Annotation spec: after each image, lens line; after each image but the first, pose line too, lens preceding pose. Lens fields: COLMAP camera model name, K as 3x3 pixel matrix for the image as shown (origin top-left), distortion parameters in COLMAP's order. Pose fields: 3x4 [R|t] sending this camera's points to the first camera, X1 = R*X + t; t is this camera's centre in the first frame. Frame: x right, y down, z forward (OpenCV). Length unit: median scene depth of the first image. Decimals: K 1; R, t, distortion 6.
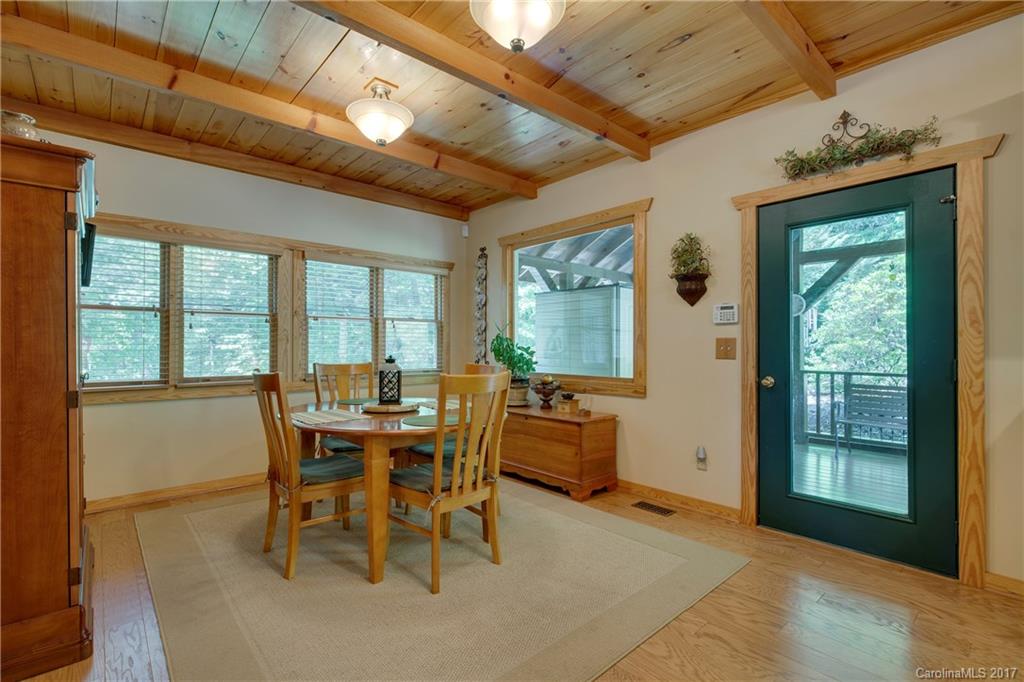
lens RADIAL K [[465.6, 0, 511.2], [0, 465.6, 345.5], [0, 0, 1]] dist [-0.002192, -0.001780]
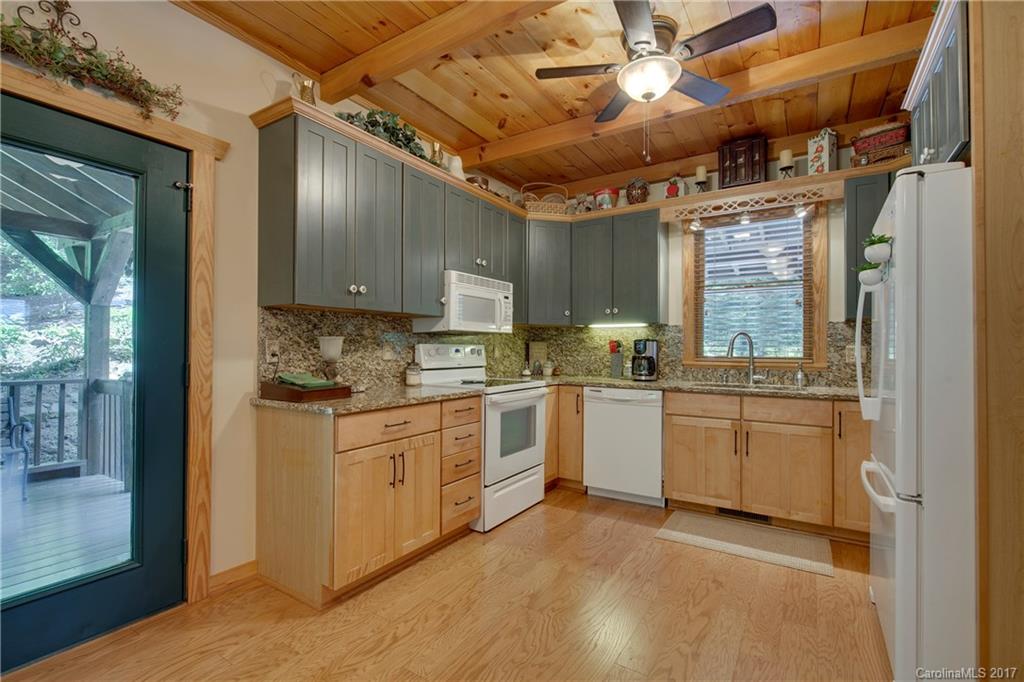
lens RADIAL K [[465.6, 0, 511.6], [0, 465.6, 344.3], [0, 0, 1]] dist [-0.002192, -0.001780]
pose [[-0.268083, 0.011774, 0.963324, -0.101193], [-0.009477, 0.999845, -0.014858, 0.001153], [-0.963349, -0.013113, -0.267930, 0.643453]]
